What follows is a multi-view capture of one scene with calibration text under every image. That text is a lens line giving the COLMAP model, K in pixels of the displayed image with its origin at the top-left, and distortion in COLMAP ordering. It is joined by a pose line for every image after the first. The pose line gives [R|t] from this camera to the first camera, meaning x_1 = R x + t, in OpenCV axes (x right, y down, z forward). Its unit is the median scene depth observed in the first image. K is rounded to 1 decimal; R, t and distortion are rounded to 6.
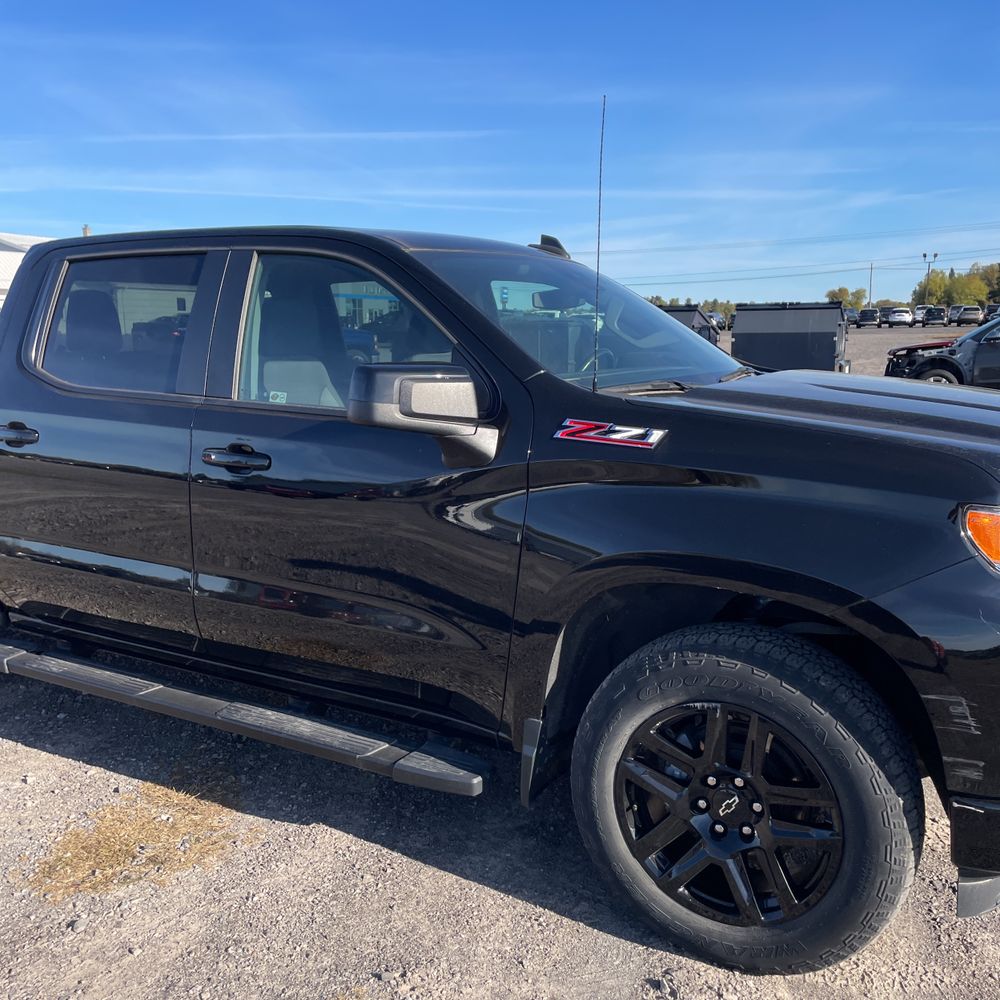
lens RADIAL K [[1004.5, 0, 512.5], [0, 1004.5, 492.9], [0, 0, 1]] dist [0.094844, -0.125097]
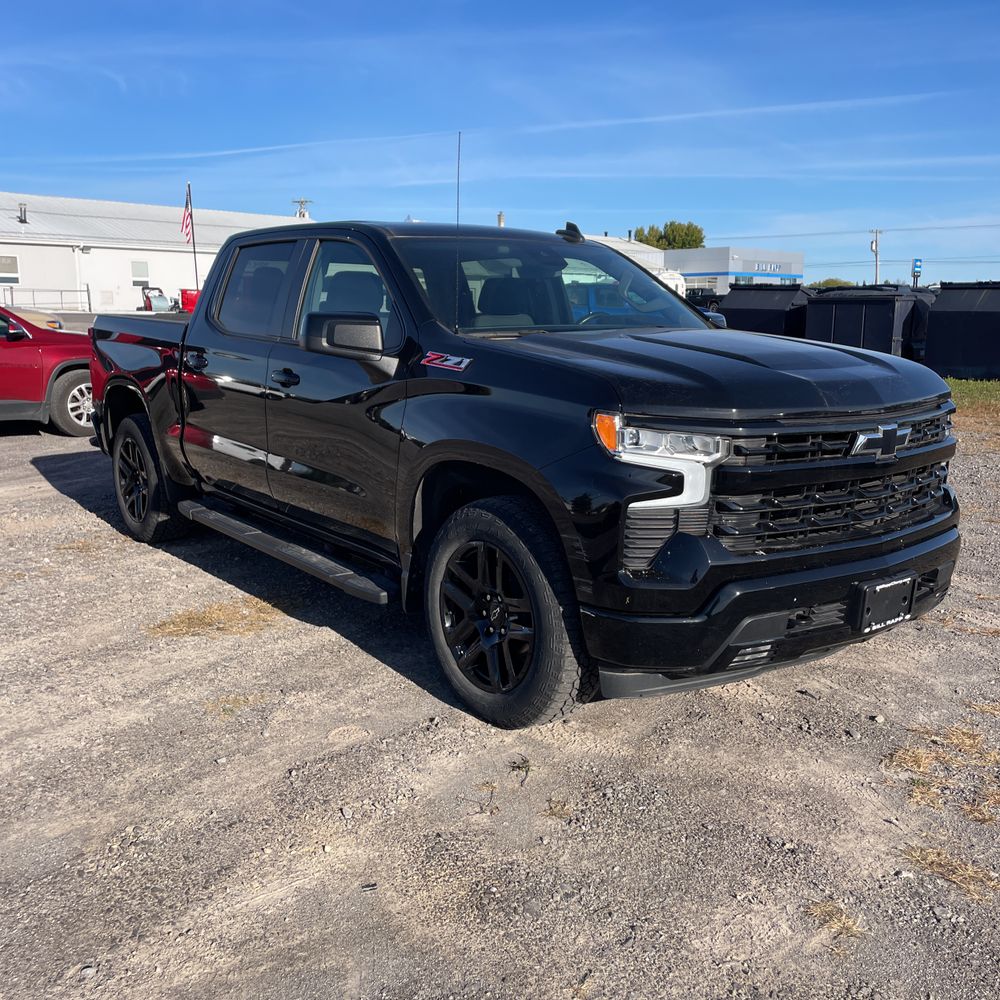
lens RADIAL K [[1005.6, 0, 512.3], [0, 1005.6, 504.4], [0, 0, 1]] dist [0.093267, -0.121069]
pose [[0.927962, 0.082083, -0.363523, 0.674835], [-0.071666, 0.996541, 0.042077, 0.074464], [0.365719, -0.012994, 0.930635, -0.321199]]
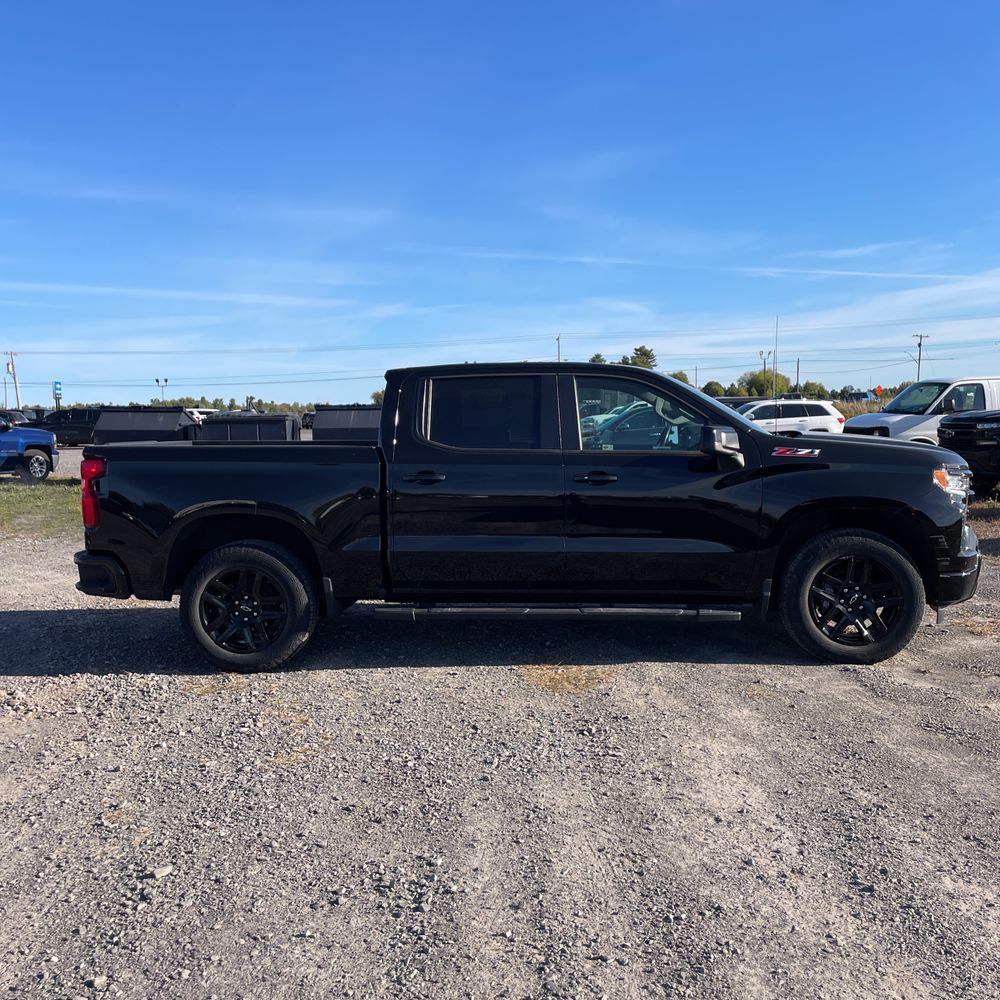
lens RADIAL K [[1005.6, 0, 512.3], [0, 1005.6, 504.4], [0, 0, 1]] dist [0.093267, -0.121069]
pose [[0.897837, -0.050955, 0.437371, -1.431987], [0.088600, 0.993872, -0.066091, 0.149747], [-0.431323, 0.098090, 0.896849, -0.790516]]
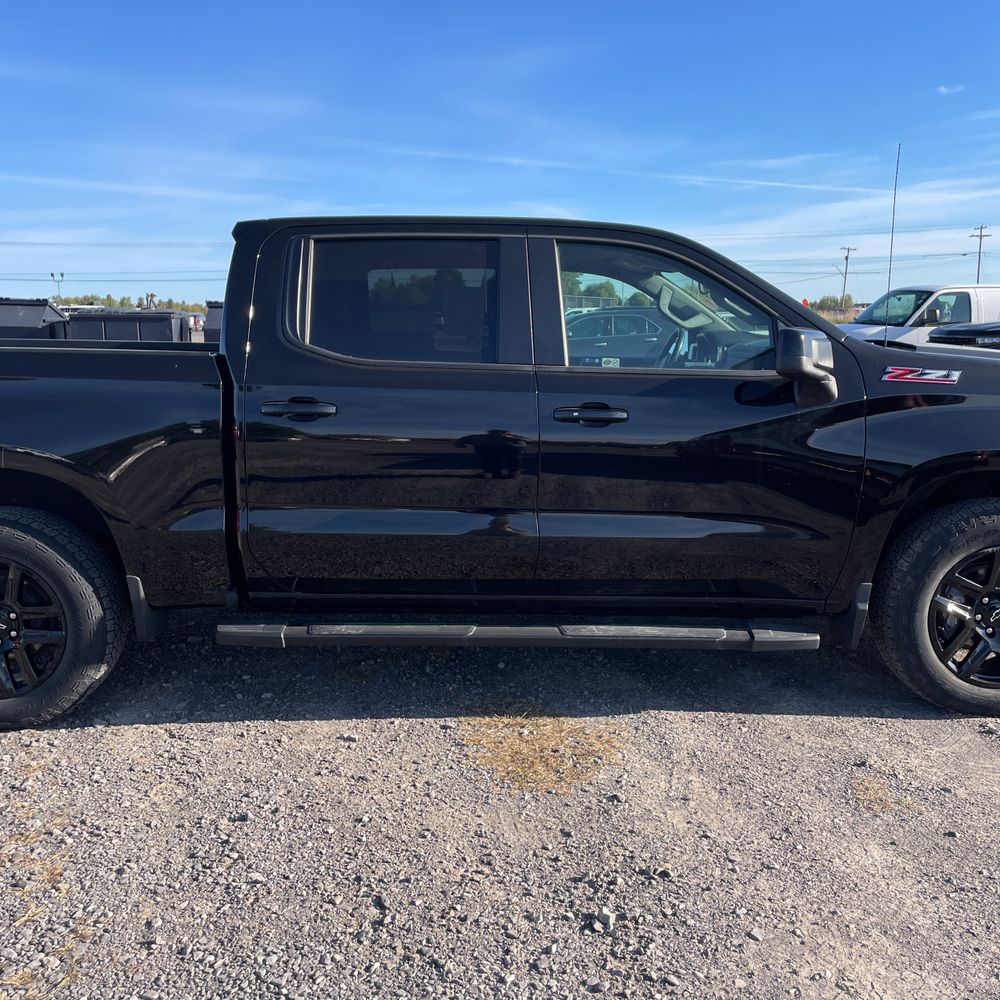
lens RADIAL K [[1005.6, 0, 512.3], [0, 1005.6, 504.4], [0, 0, 1]] dist [0.093267, -0.121069]
pose [[0.862512, -0.083969, 0.499021, -1.054387], [0.079959, 0.996363, 0.029454, 0.032923], [-0.499680, 0.014497, 0.866089, 0.018070]]
